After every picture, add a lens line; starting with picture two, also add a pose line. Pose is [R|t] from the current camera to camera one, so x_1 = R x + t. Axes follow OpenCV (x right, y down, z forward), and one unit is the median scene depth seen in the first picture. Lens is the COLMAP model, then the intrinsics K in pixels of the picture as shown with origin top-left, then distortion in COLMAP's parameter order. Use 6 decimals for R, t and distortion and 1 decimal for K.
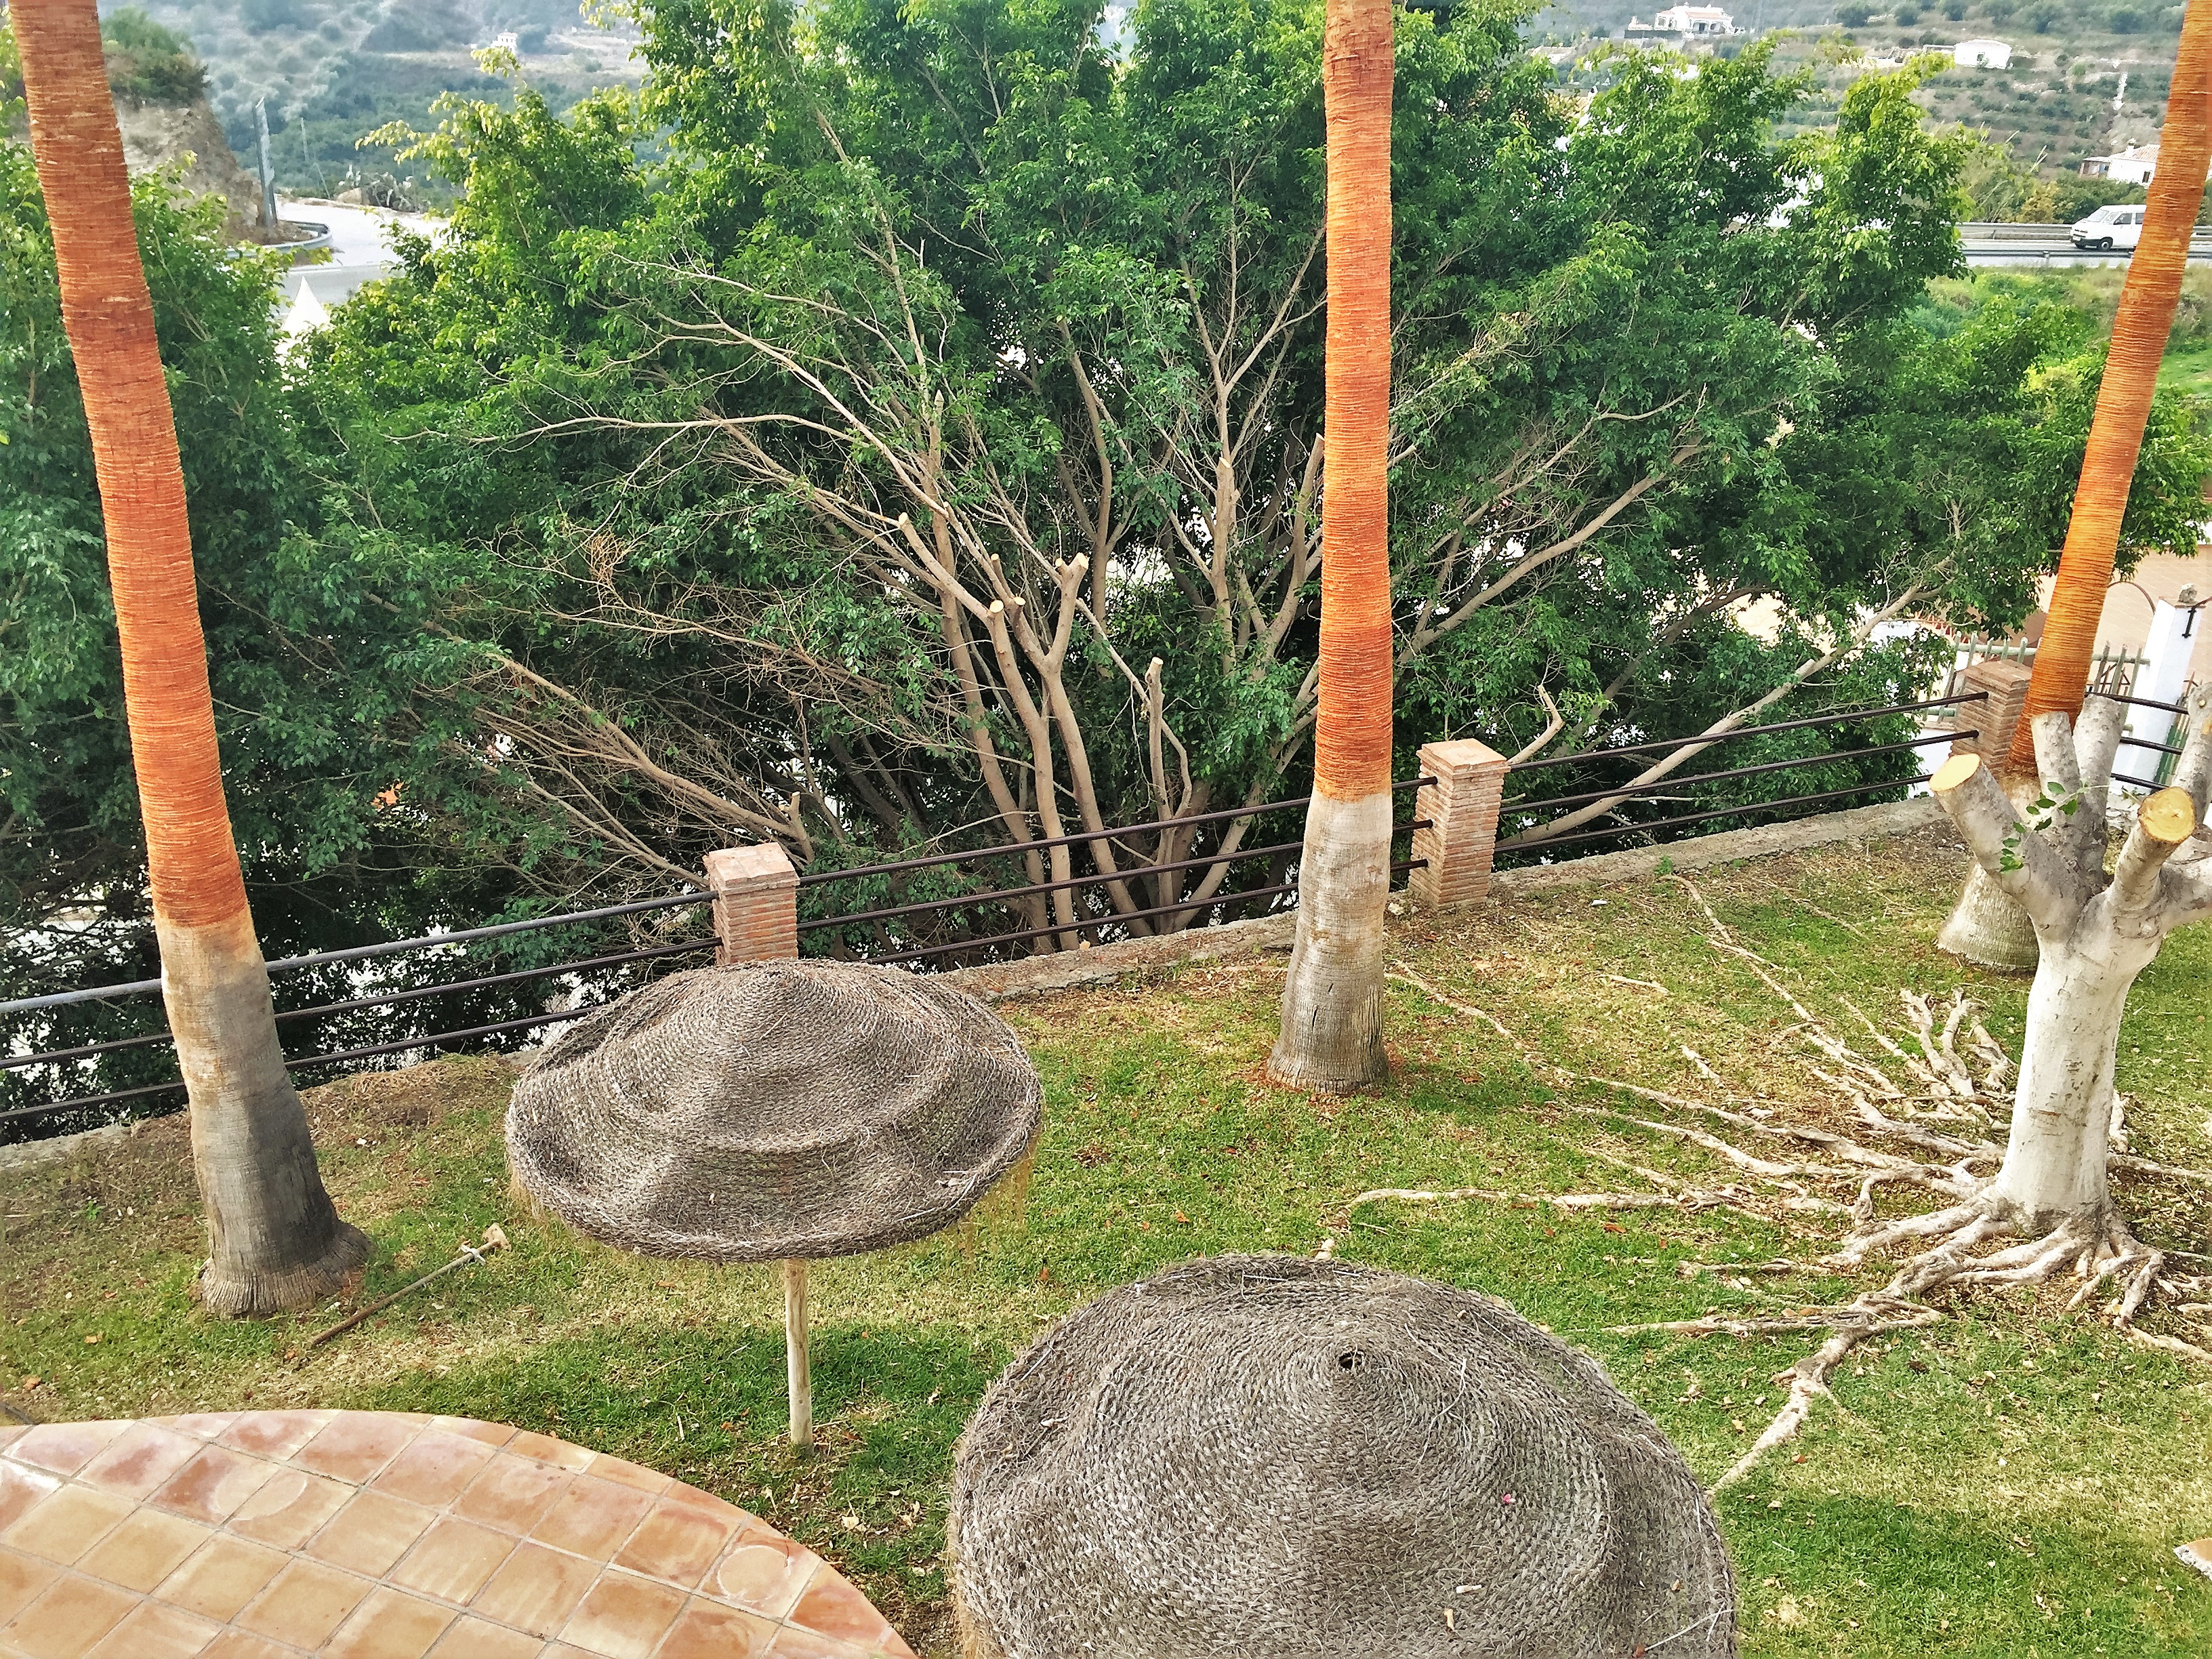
lens RADIAL K [[1876.1, 0, 1109.4], [0, 1876.1, 817.6], [0, 0, 1]] dist [0.085904, -0.123788]
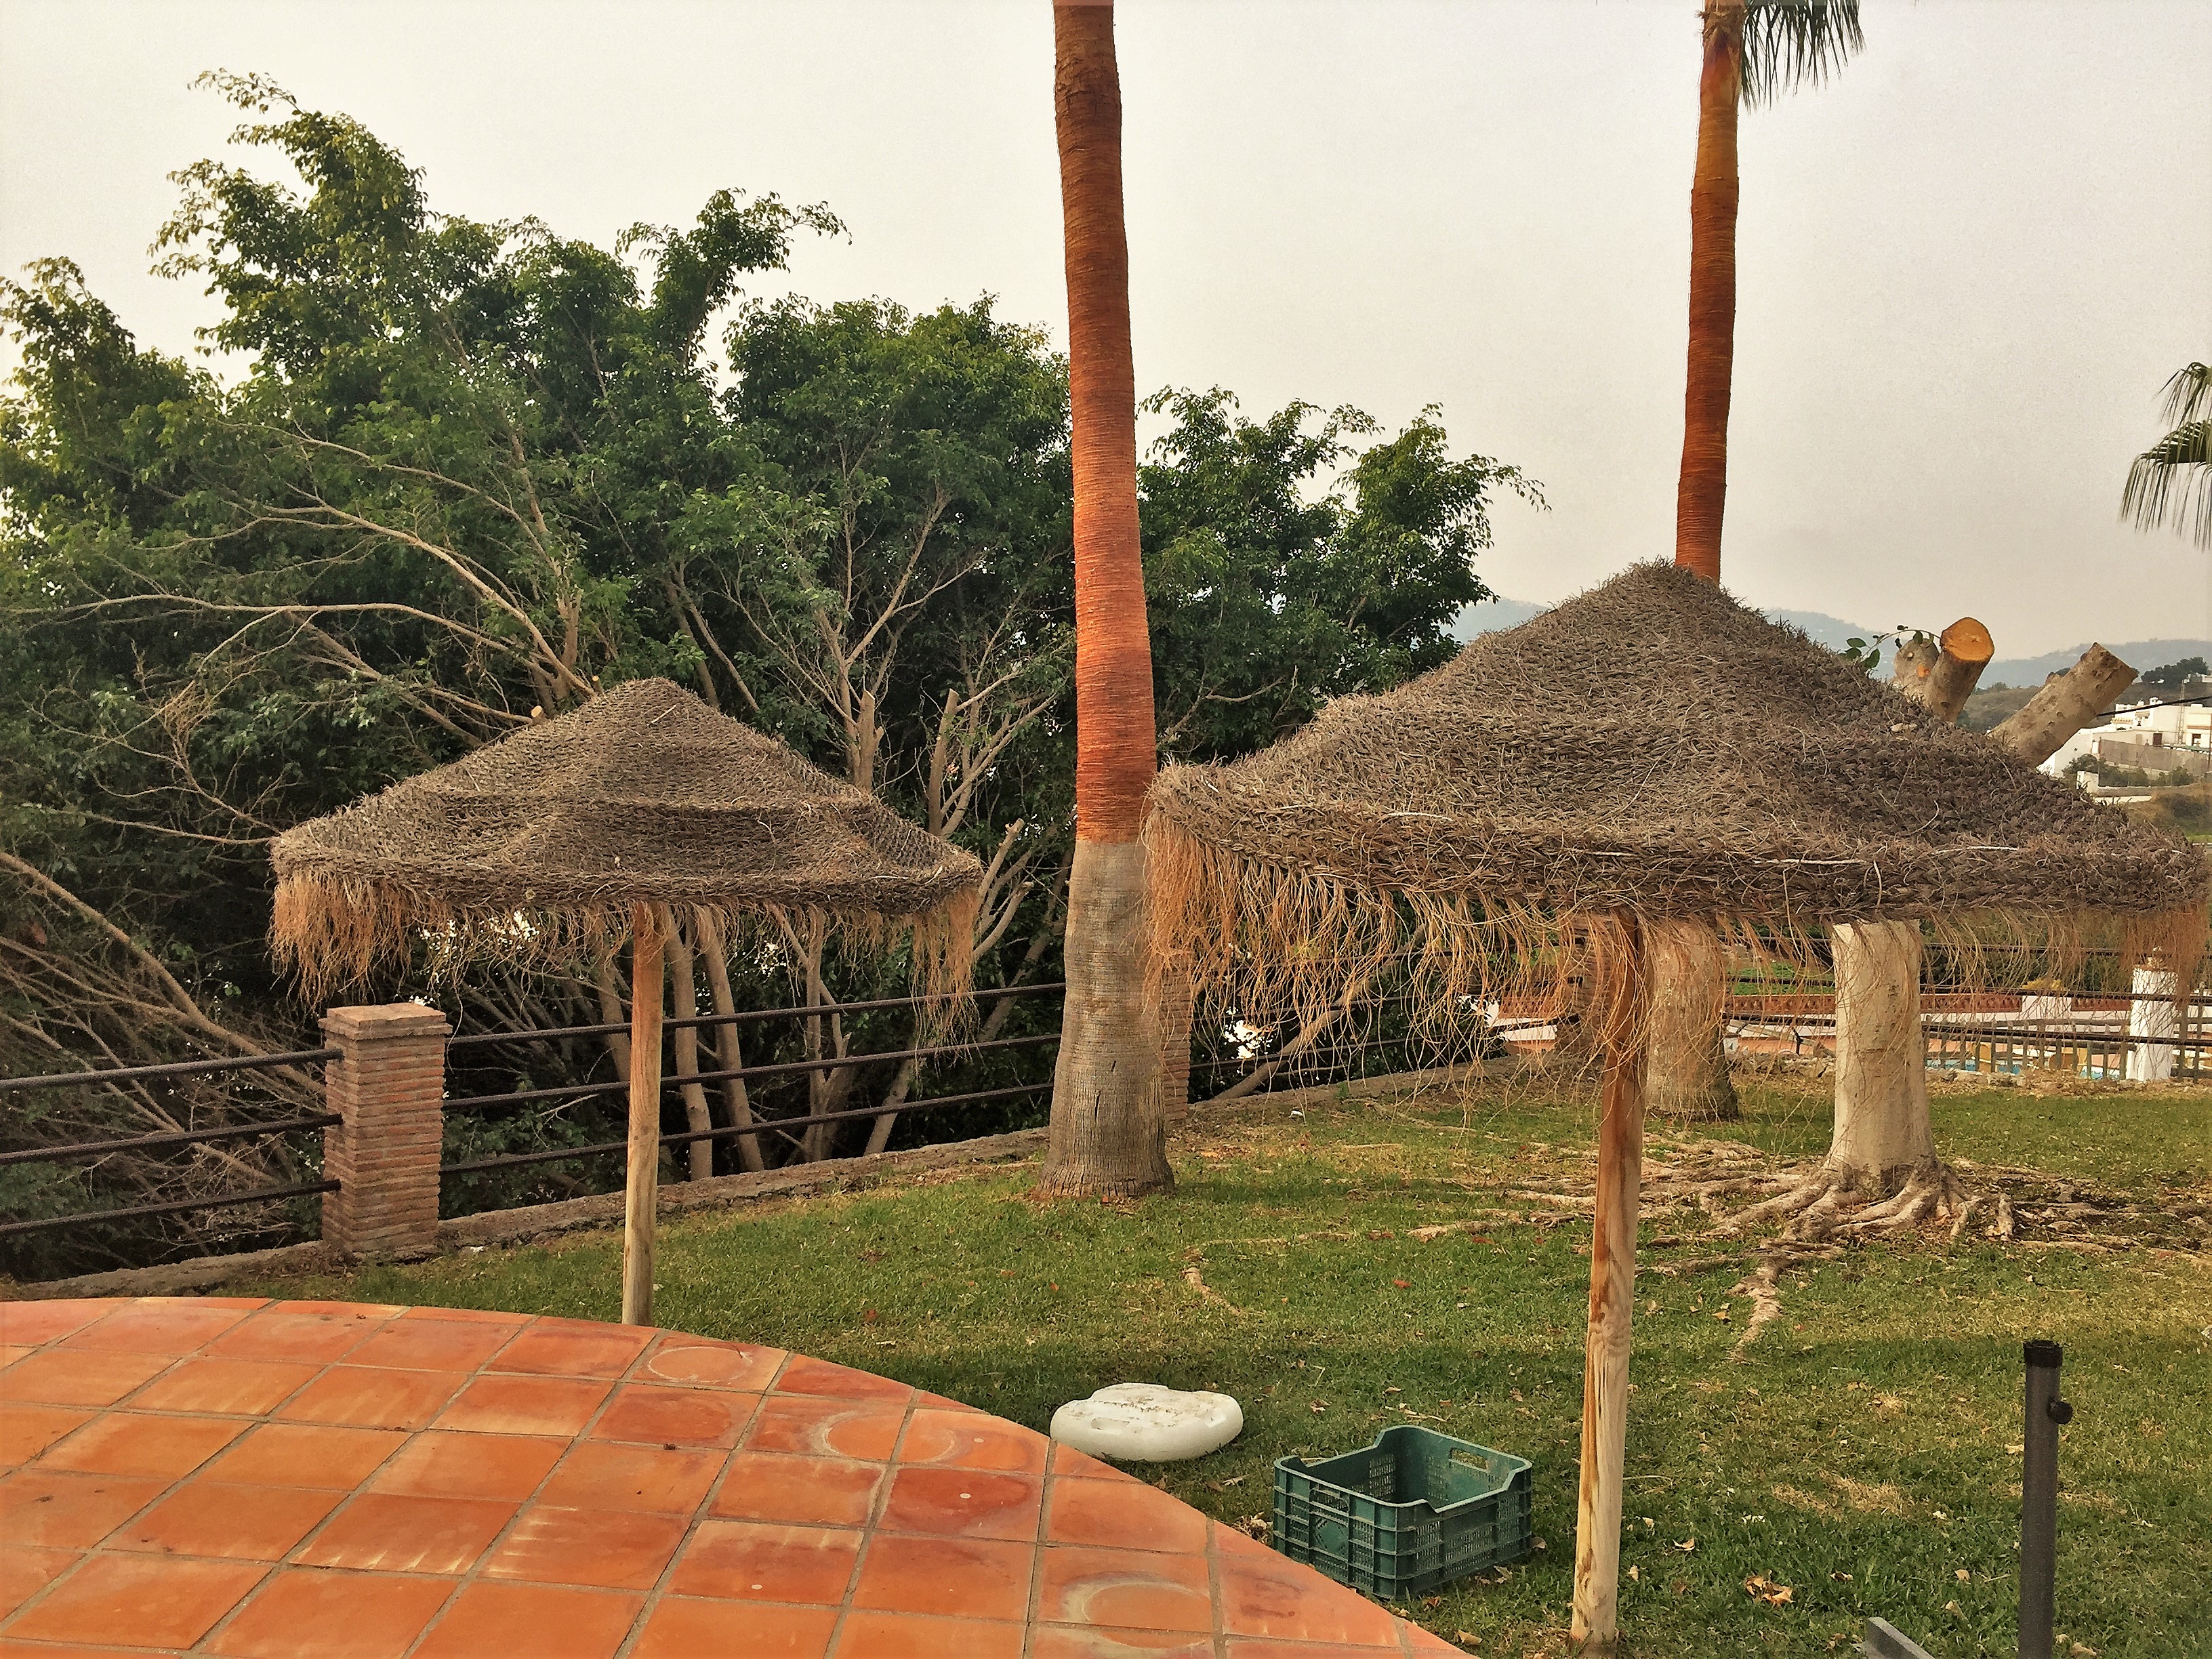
lens RADIAL K [[1876.1, 0, 1109.4], [0, 1876.1, 817.6], [0, 0, 1]] dist [0.085904, -0.123788]
pose [[0.954502, -0.006012, 0.298144, -0.118127], [0.107106, 0.939995, -0.323942, 0.212871], [-0.278307, 0.341136, 0.897870, 0.127893]]
